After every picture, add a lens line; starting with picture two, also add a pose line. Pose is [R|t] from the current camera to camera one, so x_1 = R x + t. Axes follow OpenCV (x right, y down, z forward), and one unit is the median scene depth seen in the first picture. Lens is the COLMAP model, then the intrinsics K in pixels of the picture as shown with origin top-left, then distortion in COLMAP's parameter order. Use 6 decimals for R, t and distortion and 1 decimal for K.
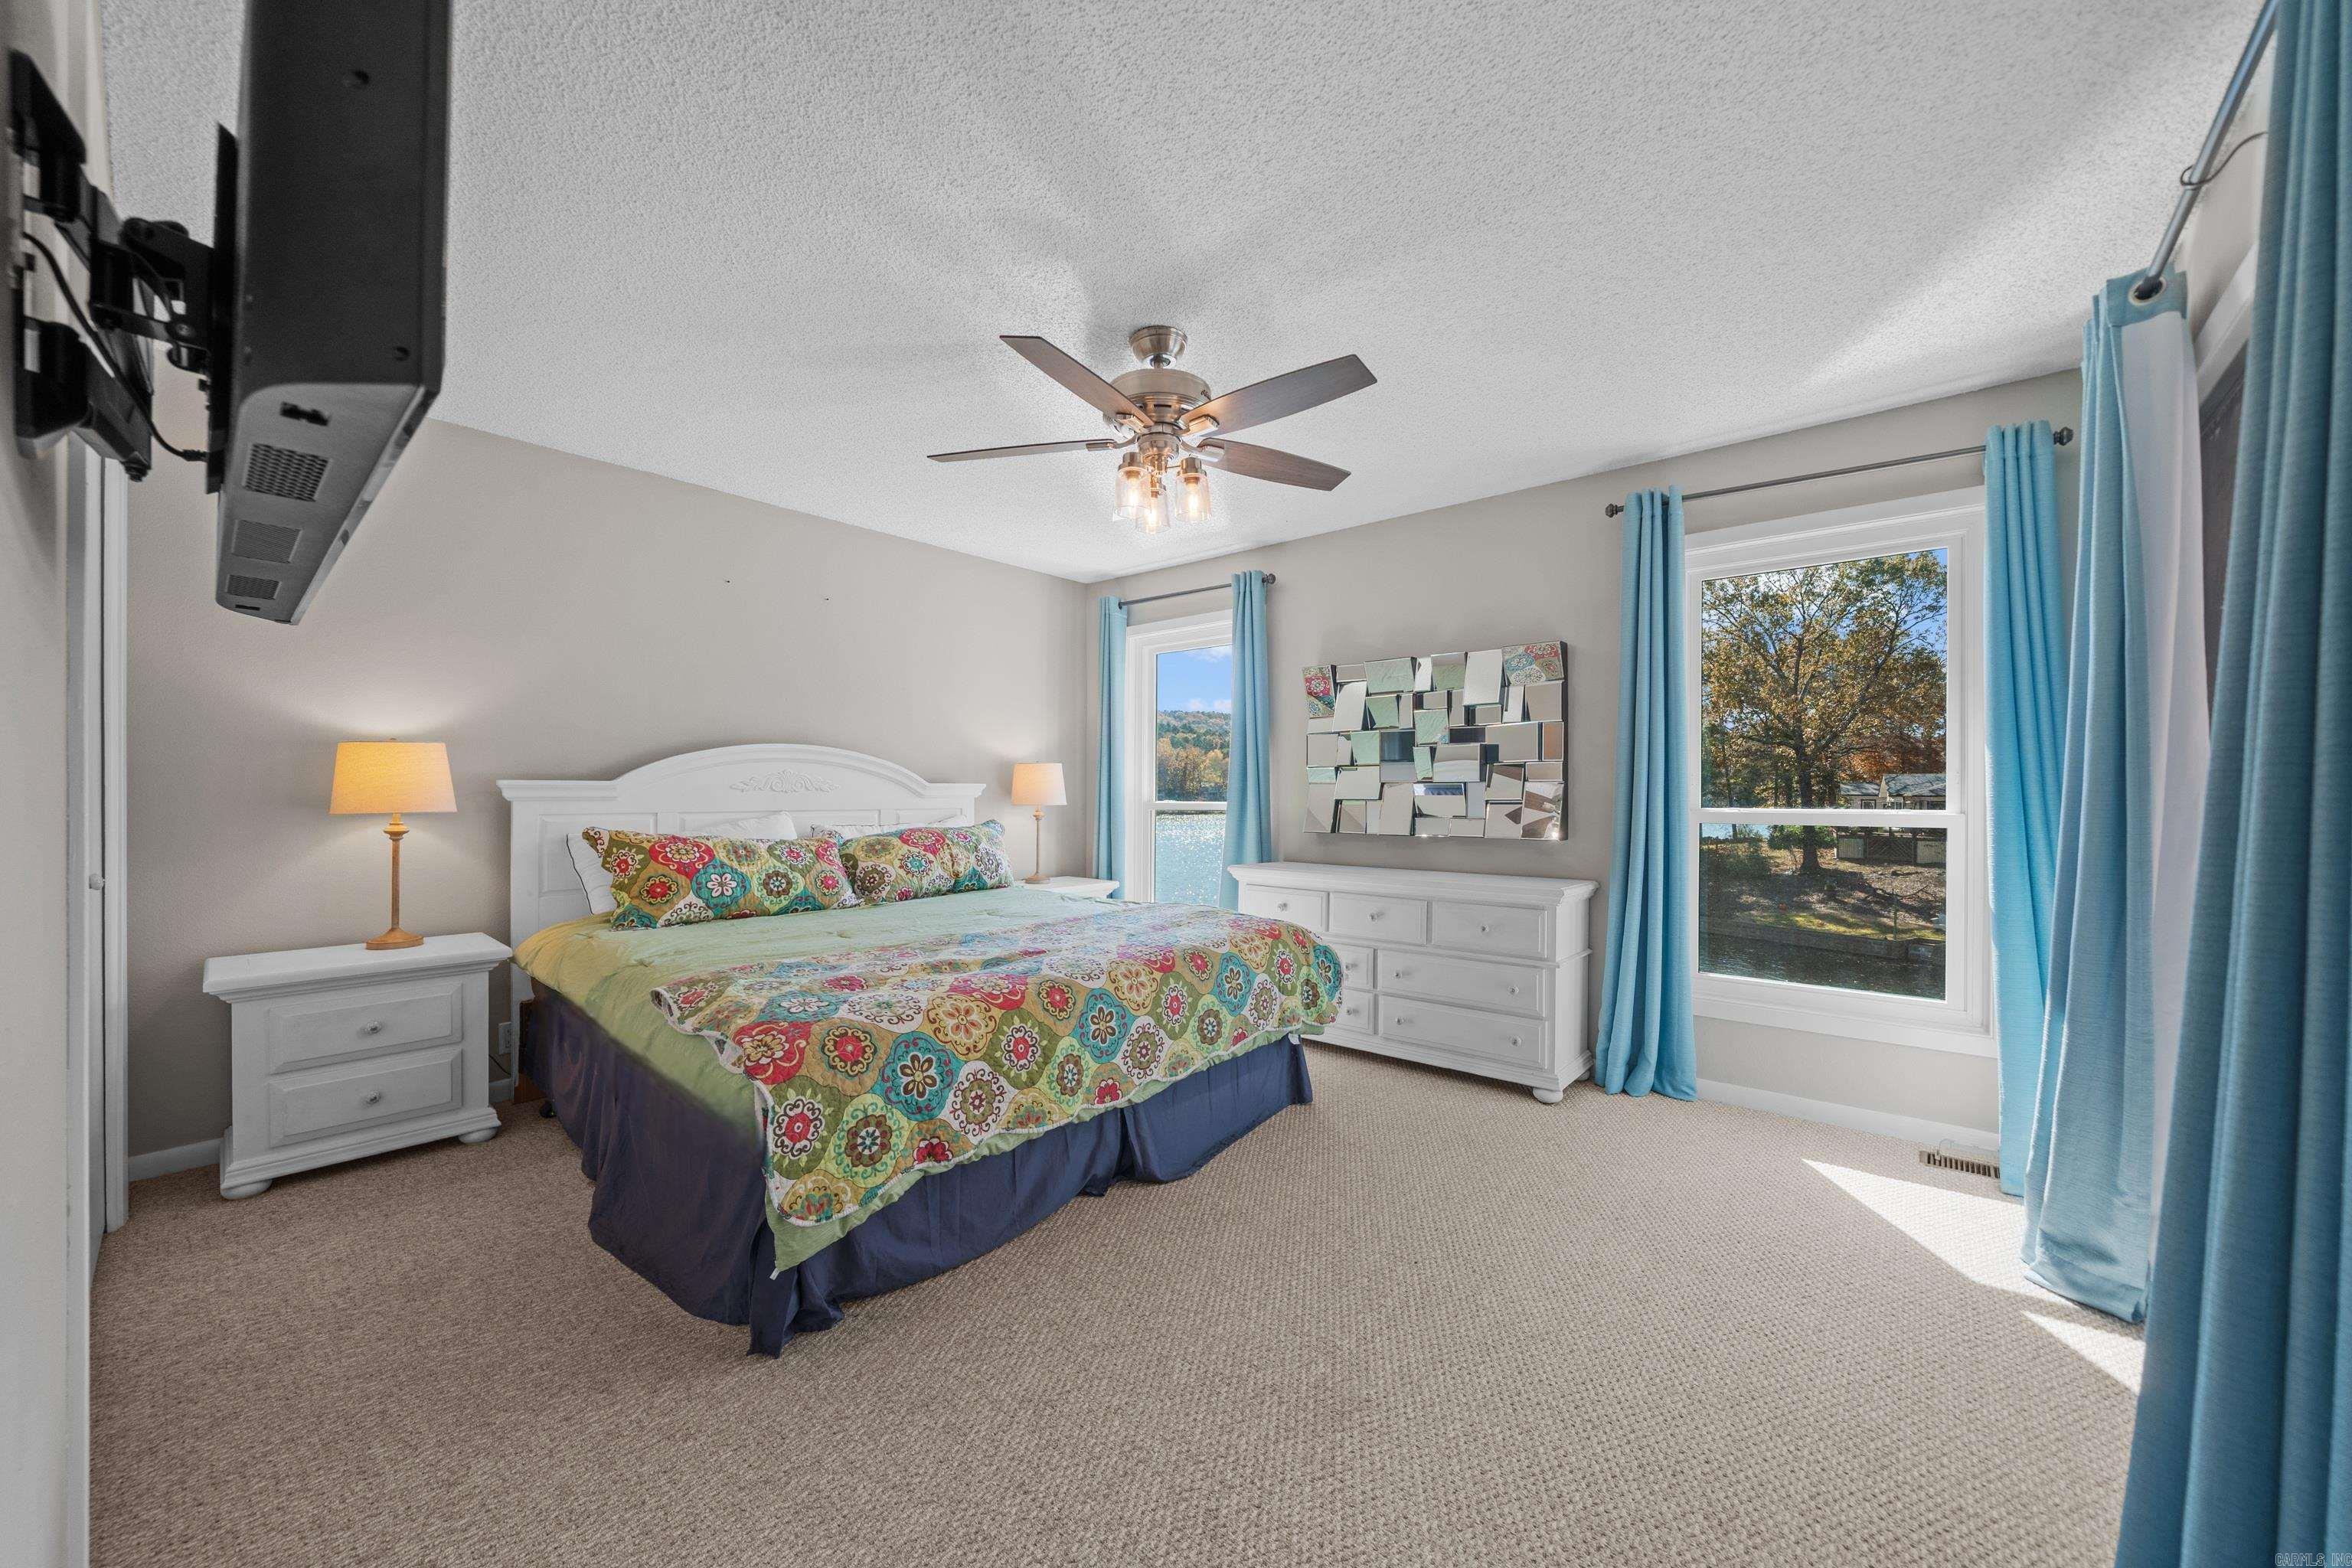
lens RADIAL K [[879.7, 0, 1182.2], [0, 879.7, 799.0], [0, 0, 1]] dist [-0.004743, 0.000148]
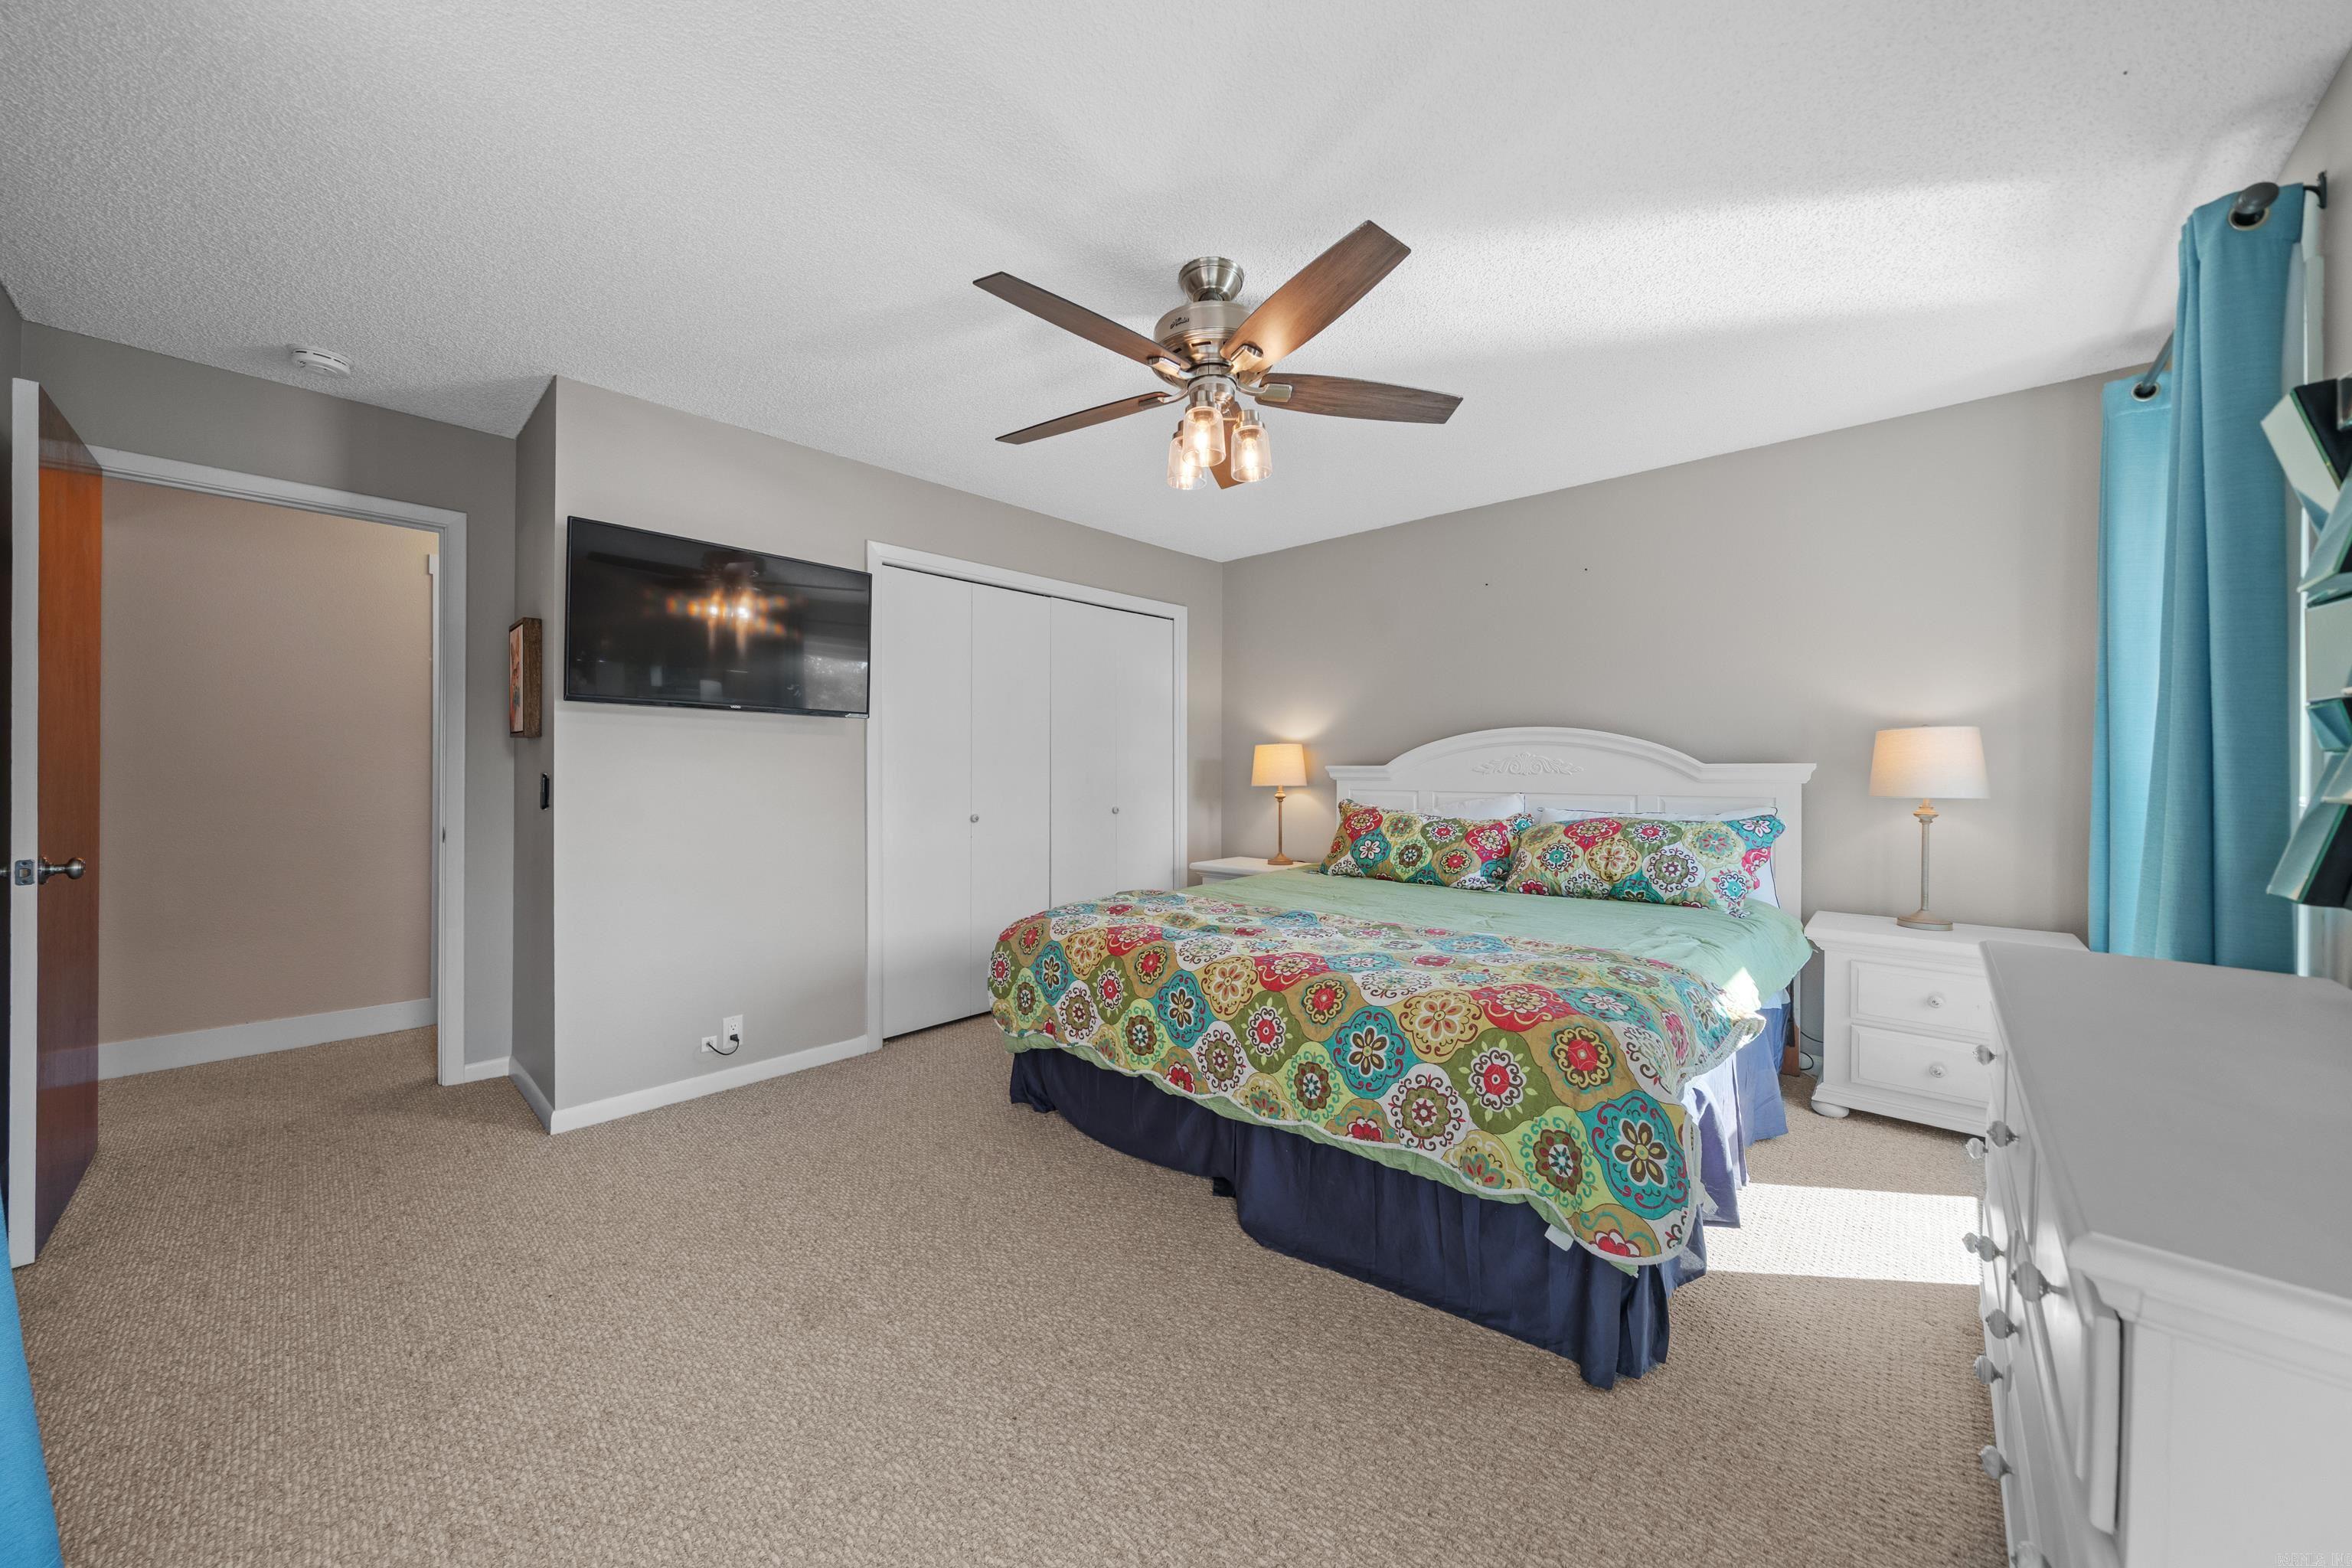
lens RADIAL K [[805.8, 0, 1183.3], [0, 805.8, 773.8], [0, 0, 1]] dist [-0.006542, -0.000292]
pose [[-0.035219, 0.000044, -0.999380, 0.693549], [-0.009186, 0.999958, 0.000368, -0.008166], [0.999337, 0.009193, -0.035217, 0.868147]]
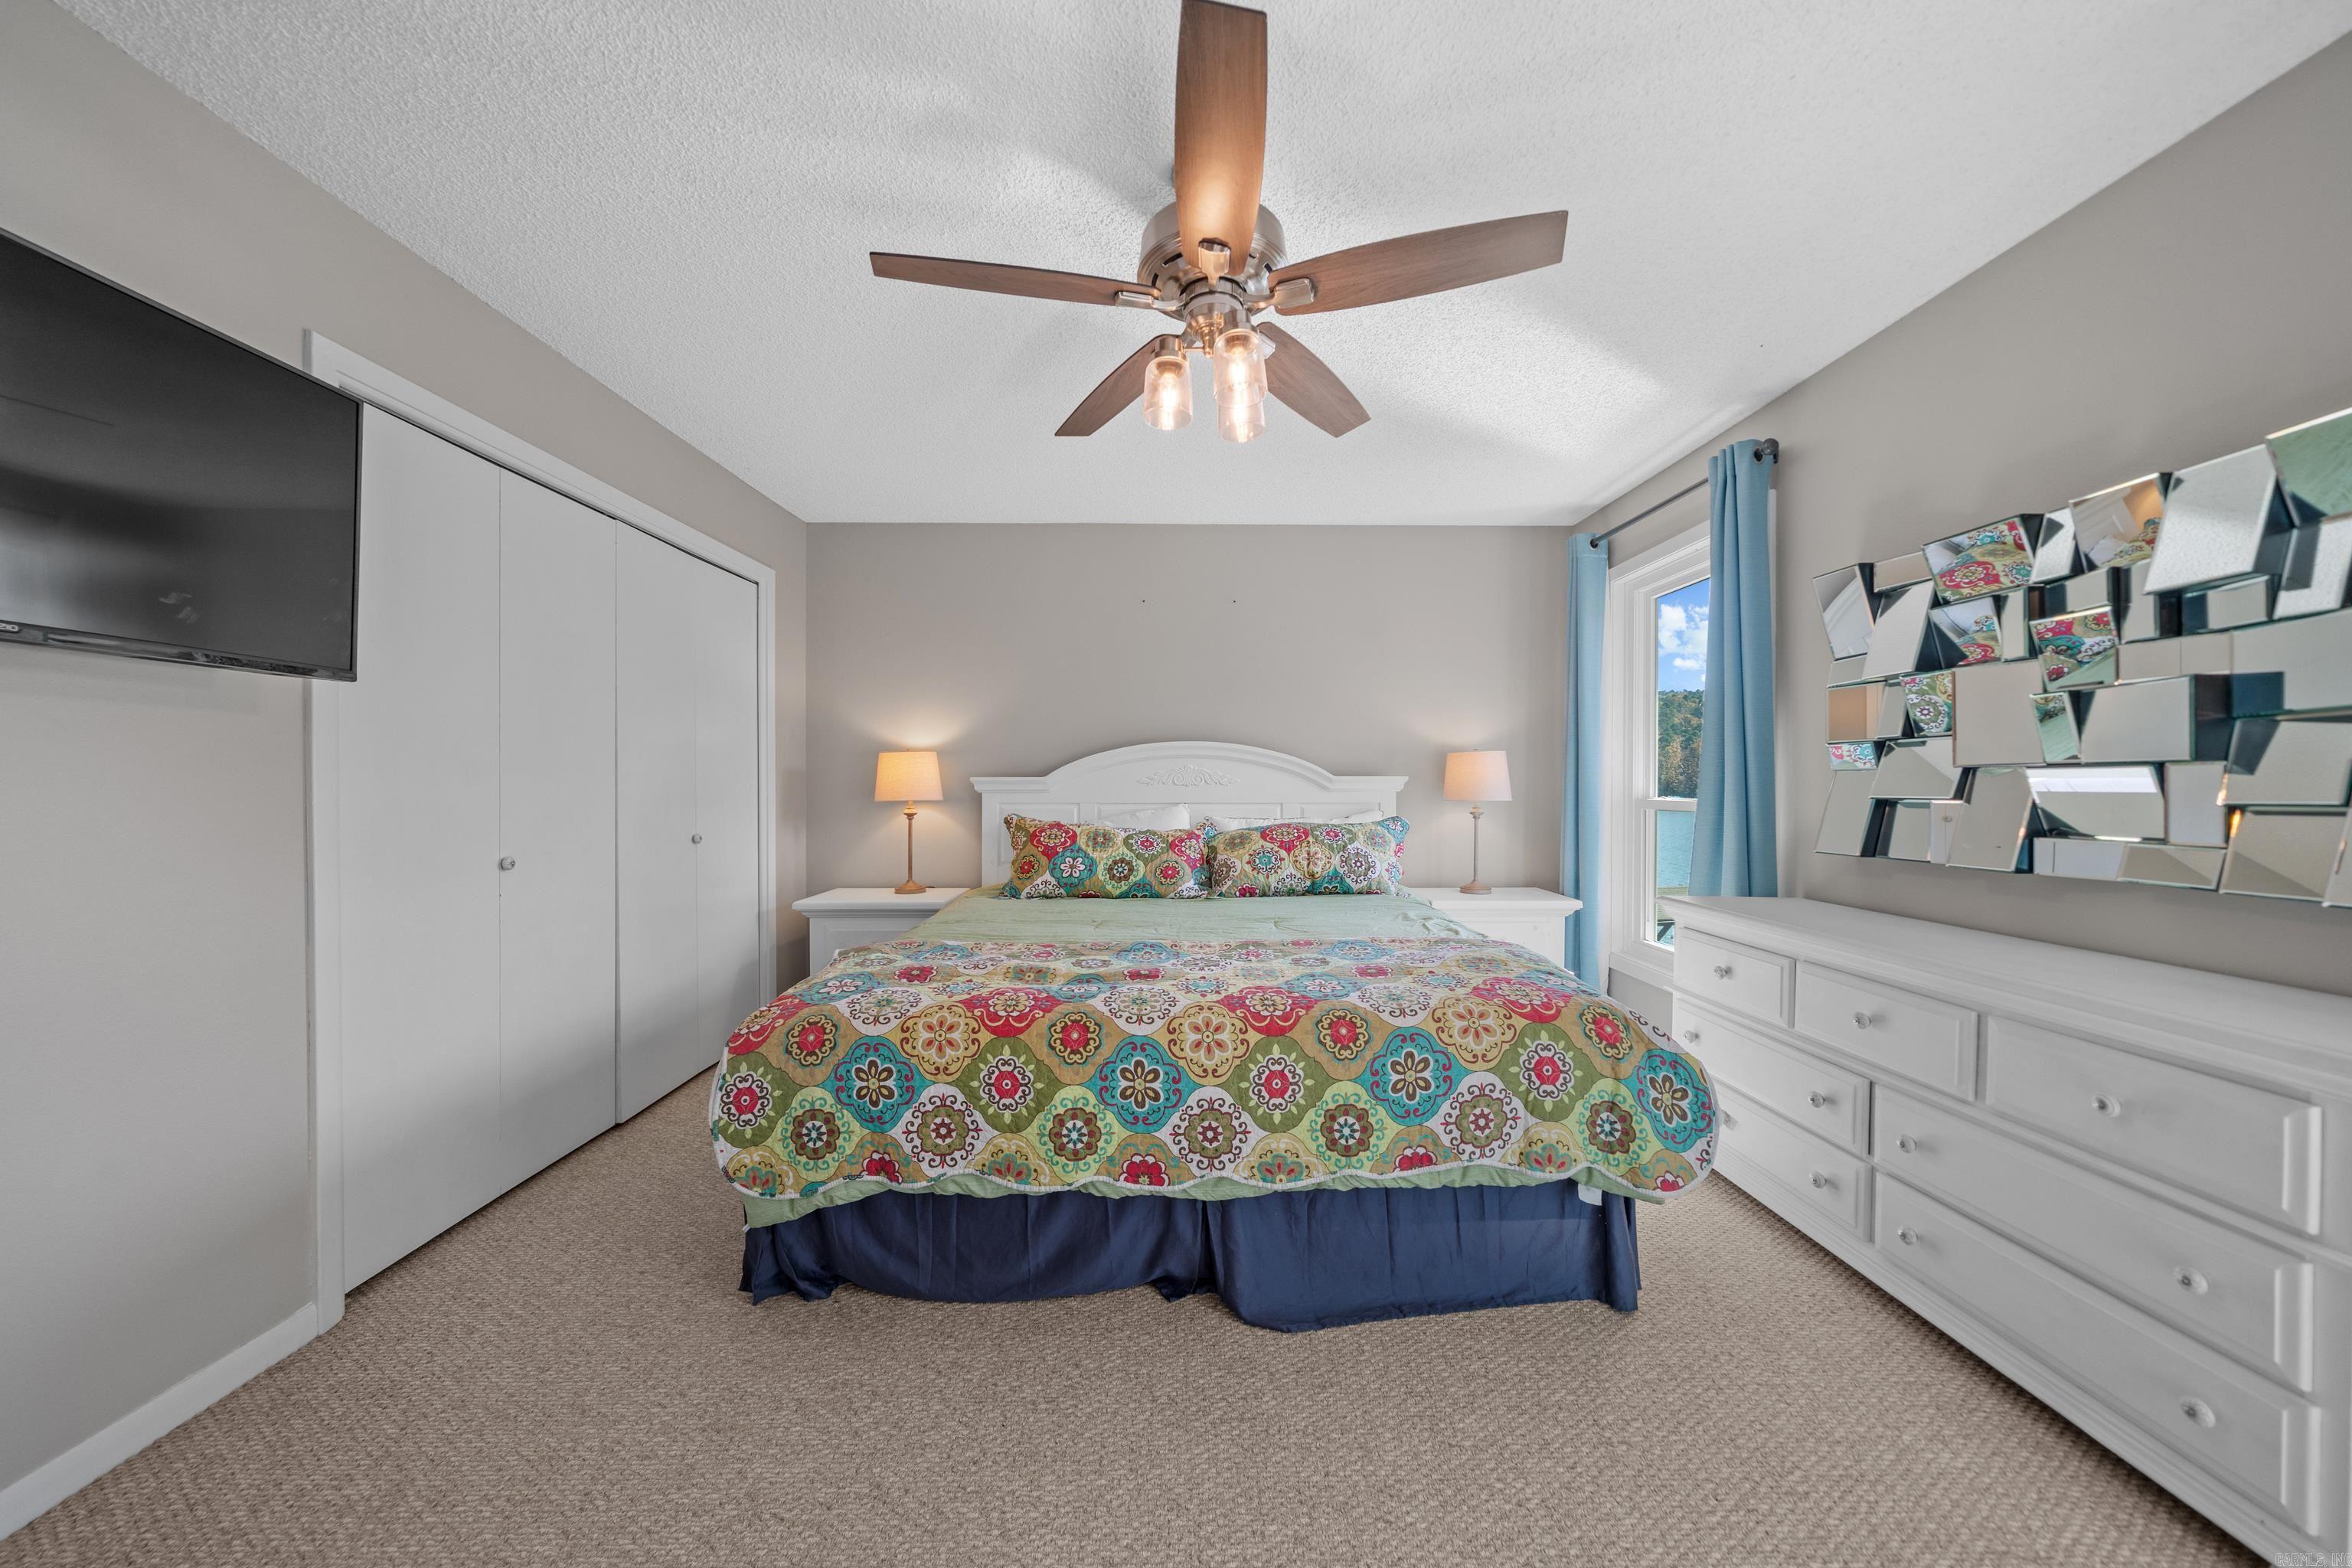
lens RADIAL K [[805.8, 0, 1175.8], [0, 805.8, 785.7], [0, 0, 1]] dist [-0.006542, -0.000292]
pose [[0.650468, 0.000244, -0.759533, 0.401186], [-0.004160, 0.999986, -0.003241, -0.006177], [0.759522, 0.005268, 0.650460, 0.466768]]
